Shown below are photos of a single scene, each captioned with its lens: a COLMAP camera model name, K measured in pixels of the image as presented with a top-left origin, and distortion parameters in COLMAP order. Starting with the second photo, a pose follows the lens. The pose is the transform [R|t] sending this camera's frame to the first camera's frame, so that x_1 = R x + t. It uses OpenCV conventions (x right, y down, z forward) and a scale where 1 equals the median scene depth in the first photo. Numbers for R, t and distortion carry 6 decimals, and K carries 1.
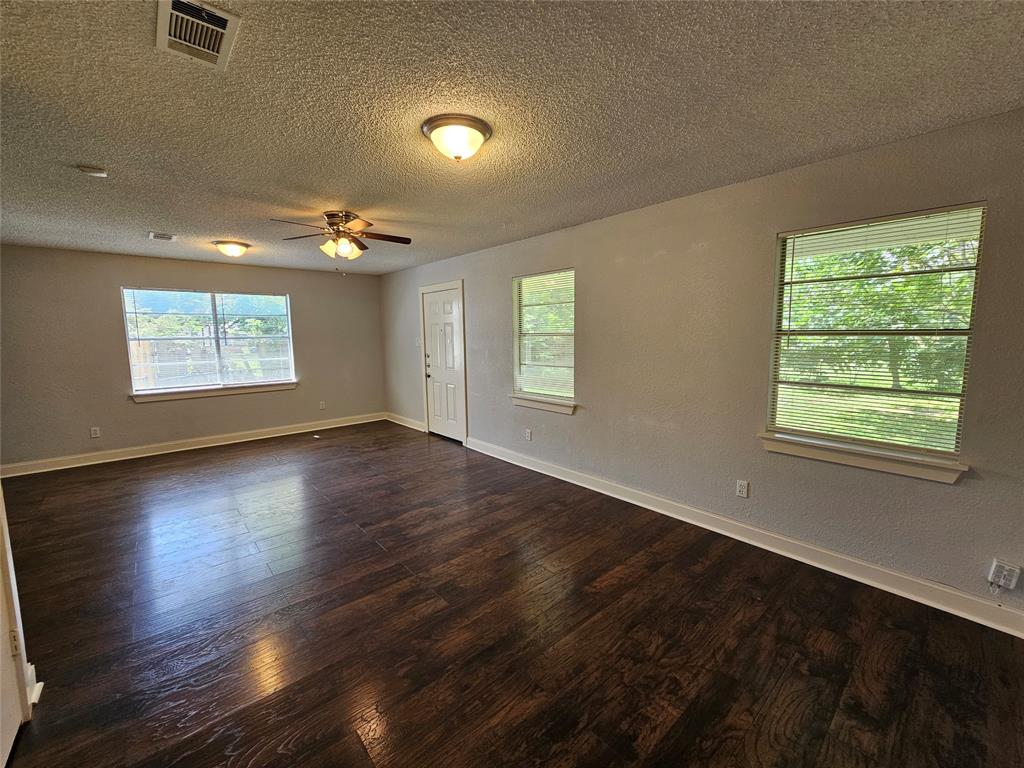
lens RADIAL K [[418.9, 0, 515.0], [0, 418.9, 382.2], [0, 0, 1]] dist [-0.000756, 0.000186]
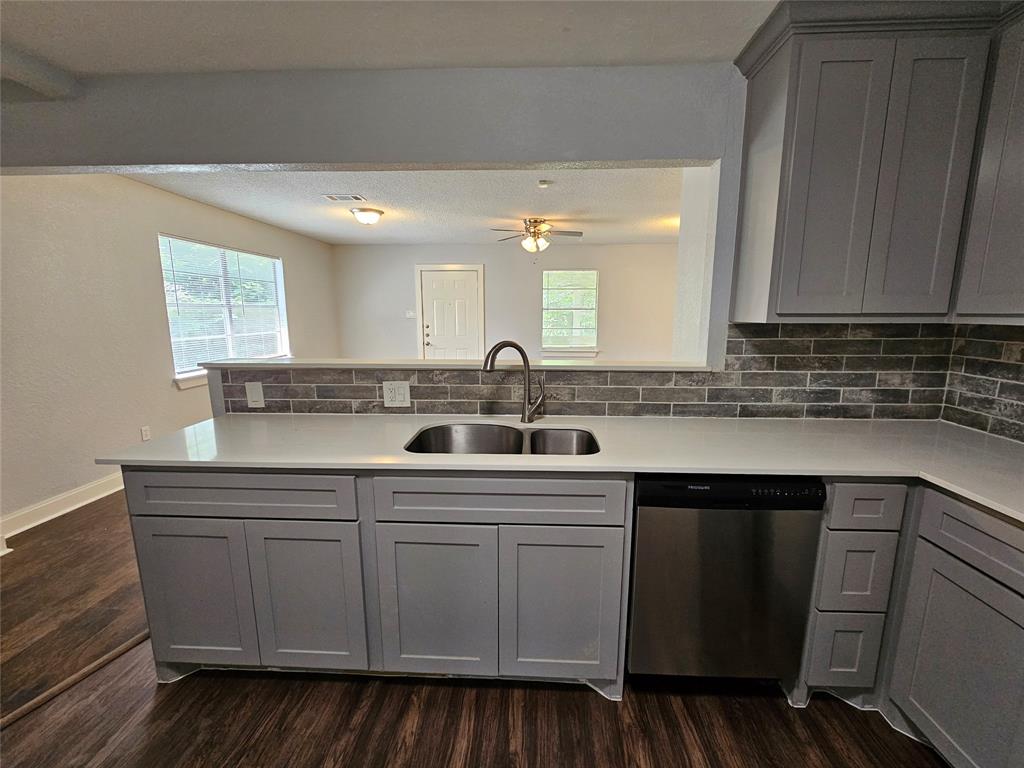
lens RADIAL K [[418.9, 0, 517.4], [0, 418.9, 382.1], [0, 0, 1]] dist [-0.000756, 0.000186]
pose [[0.696127, -0.102679, 0.710538, -1.327327], [0.071975, 0.994715, 0.073229, 0.032750], [-0.714302, 0.000165, 0.699838, 0.049121]]
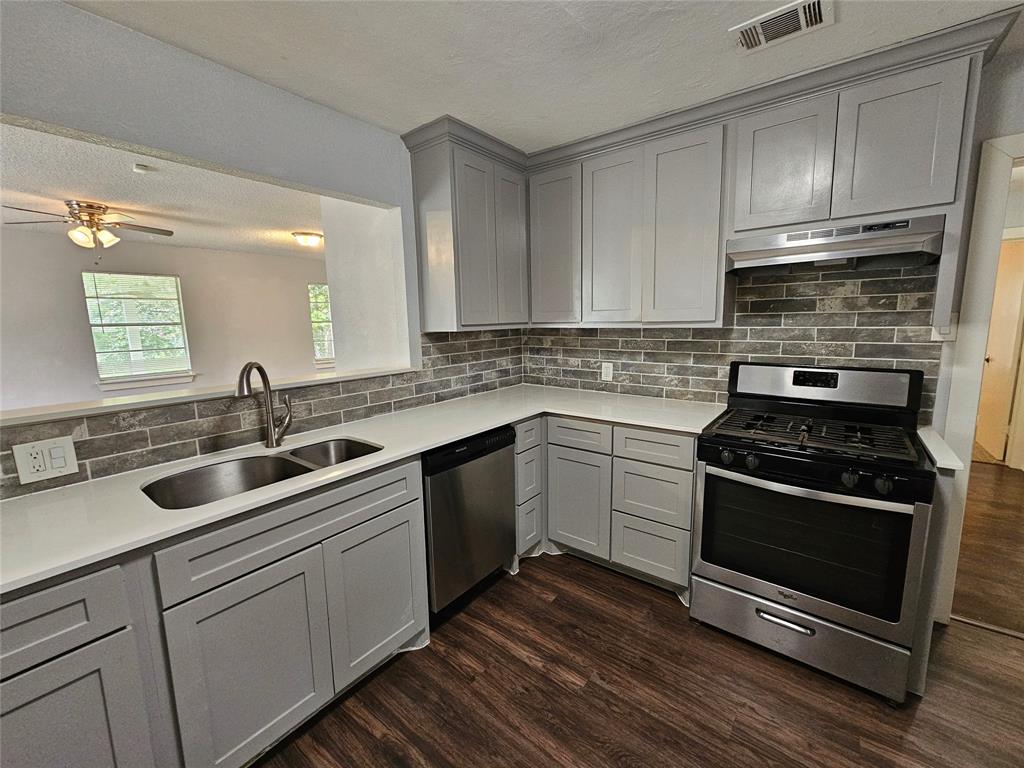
lens RADIAL K [[418.9, 0, 518.5], [0, 418.9, 380.6], [0, 0, 1]] dist [-0.000756, 0.000186]
pose [[-0.187747, -0.124679, 0.974272, -1.460965], [0.137339, 0.978834, 0.151728, 0.012882], [-0.972568, 0.162292, -0.166650, 0.186679]]
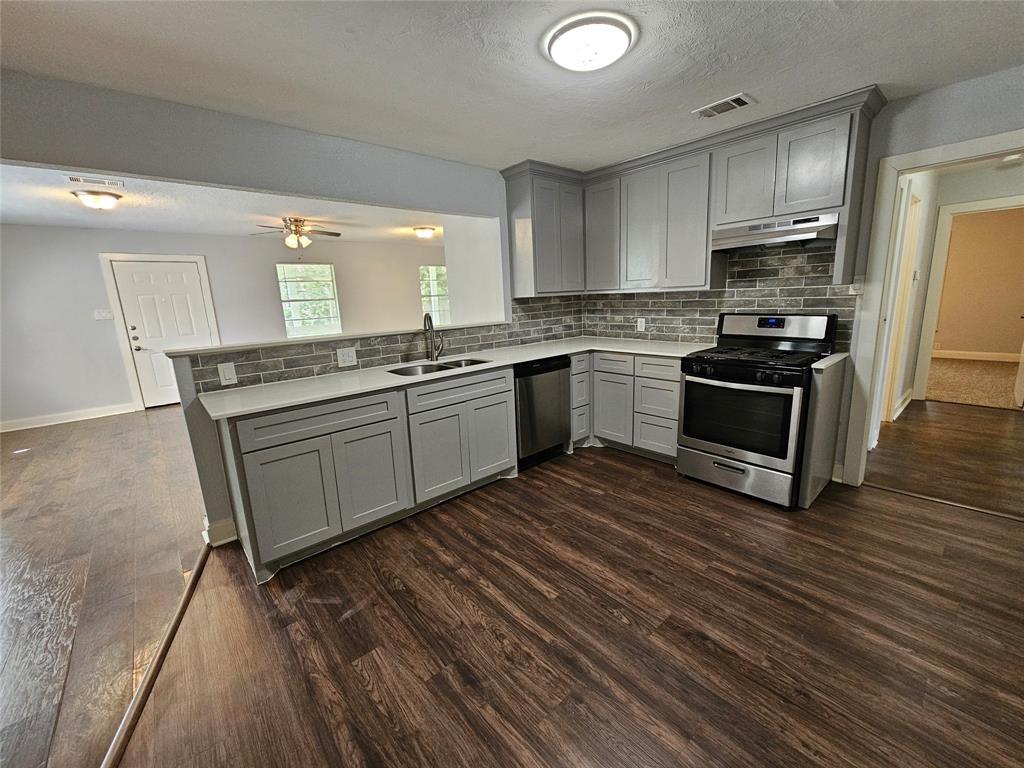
lens RADIAL K [[418.9, 0, 520.5], [0, 418.9, 380.9], [0, 0, 1]] dist [-0.000756, 0.000186]
pose [[-0.003746, -0.186157, 0.982513, -1.800031], [0.159062, 0.969900, 0.184374, 0.027688], [-0.987261, 0.156971, 0.025977, 0.197022]]
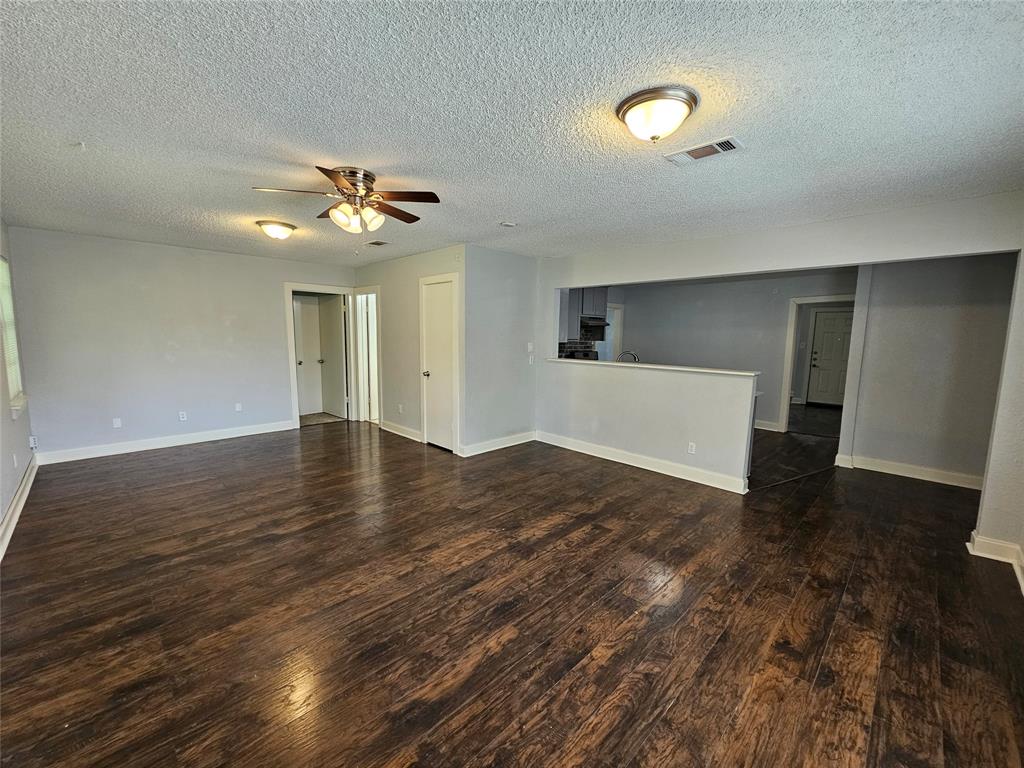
lens RADIAL K [[418.9, 0, 518.2], [0, 418.9, 384.8], [0, 0, 1]] dist [-0.000756, 0.000186]
pose [[-0.997412, 0.003147, -0.071824, -0.578087], [-0.013905, 0.971733, 0.235672, -0.181571], [0.070536, 0.236060, -0.969175, 1.624474]]
